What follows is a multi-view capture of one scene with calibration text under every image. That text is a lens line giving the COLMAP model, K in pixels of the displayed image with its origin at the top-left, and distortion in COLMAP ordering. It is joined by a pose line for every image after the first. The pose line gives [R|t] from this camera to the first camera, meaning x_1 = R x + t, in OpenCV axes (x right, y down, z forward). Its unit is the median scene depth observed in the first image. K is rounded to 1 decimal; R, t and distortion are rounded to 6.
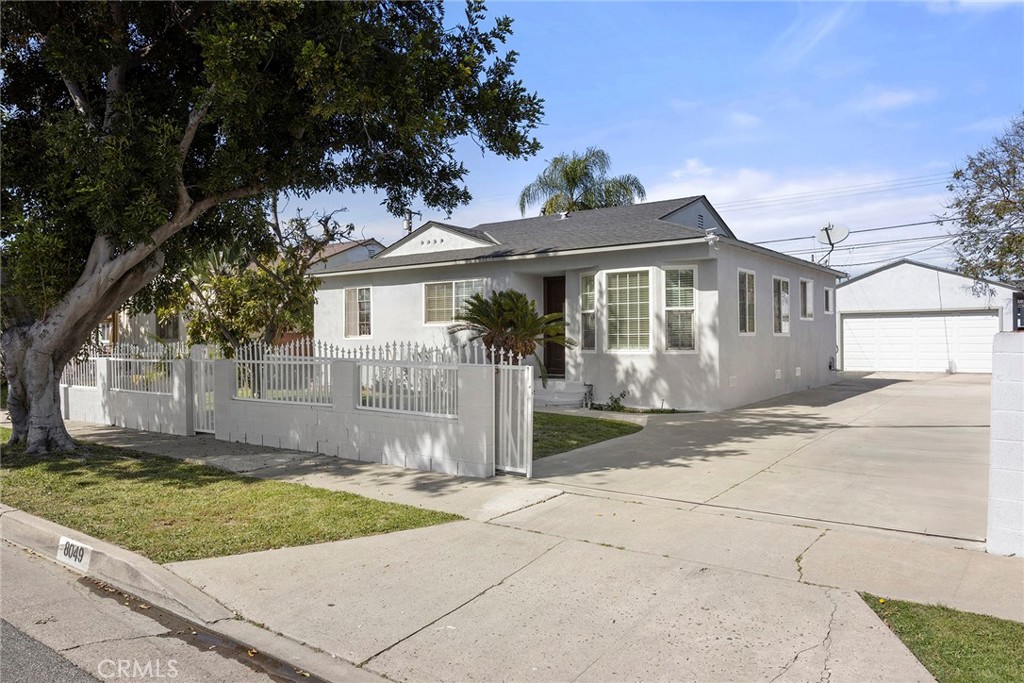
lens RADIAL K [[705.6, 0, 510.6], [0, 705.6, 335.5], [0, 0, 1]] dist [0.022599, 0.009517]
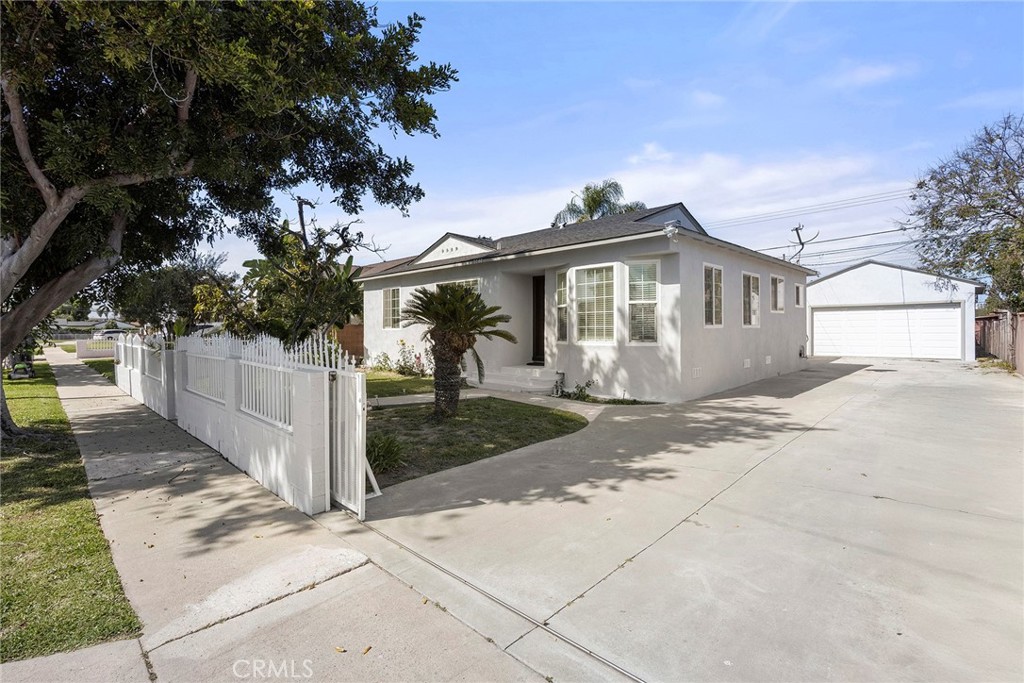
lens RADIAL K [[471.3, 0, 517.7], [0, 471.3, 340.0], [0, 0, 1]] dist [0.006173, -0.000146]
pose [[0.992238, 0.000957, -0.124352, 0.133514], [0.002789, 0.999548, 0.029950, -0.003348], [0.124325, -0.030064, 0.991786, 0.269045]]
